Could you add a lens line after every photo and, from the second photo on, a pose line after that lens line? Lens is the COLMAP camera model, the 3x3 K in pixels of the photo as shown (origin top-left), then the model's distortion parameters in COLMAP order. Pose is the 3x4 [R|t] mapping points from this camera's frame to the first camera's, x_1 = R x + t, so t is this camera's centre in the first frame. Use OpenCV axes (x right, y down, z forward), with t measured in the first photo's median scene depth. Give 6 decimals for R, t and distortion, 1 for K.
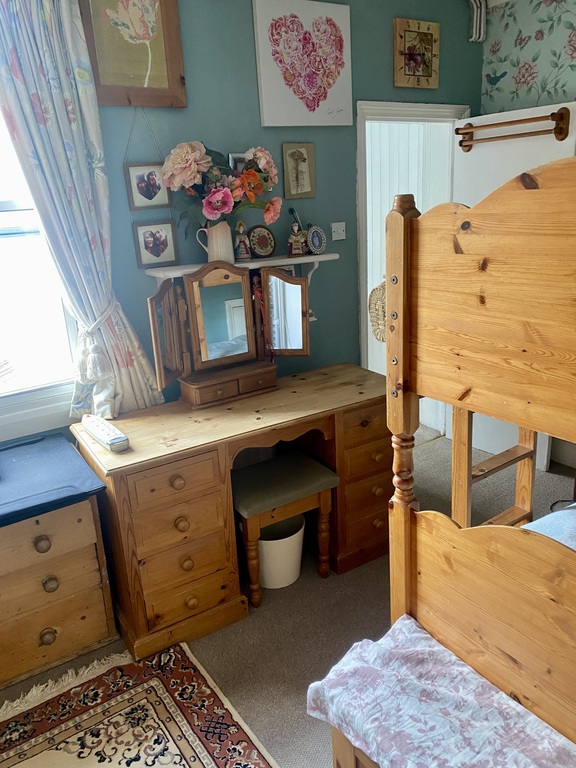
lens RADIAL K [[599.2, 0, 288.0], [0, 599.2, 384.0], [0, 0, 1]] dist [-0.003585, -0.004039]
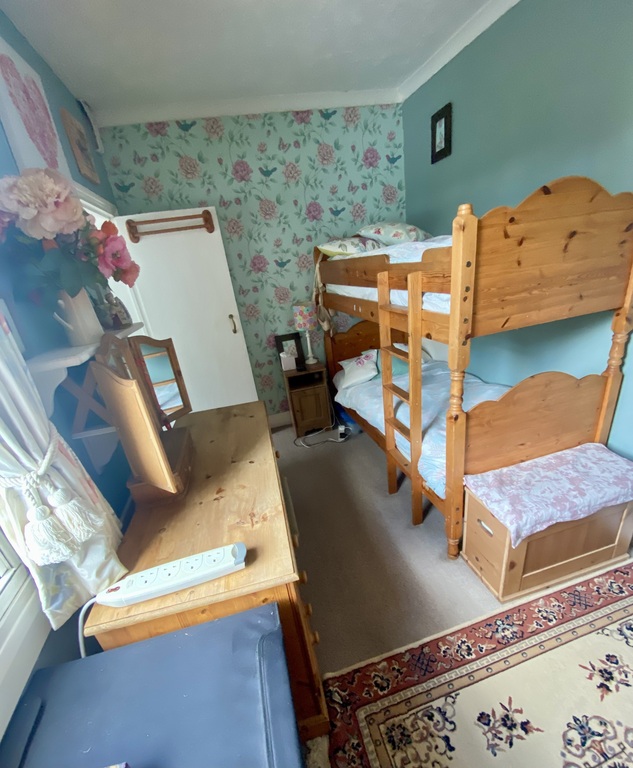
lens RADIAL K [[345.8, 0, 318.0], [0, 345.8, 424.1], [0, 0, 1]] dist [0.000618, -0.013822]
pose [[0.334534, -0.392498, 0.856757, -0.606090], [0.391348, 0.884900, 0.252583, -0.130932], [-0.857283, 0.250793, 0.449632, 0.730725]]
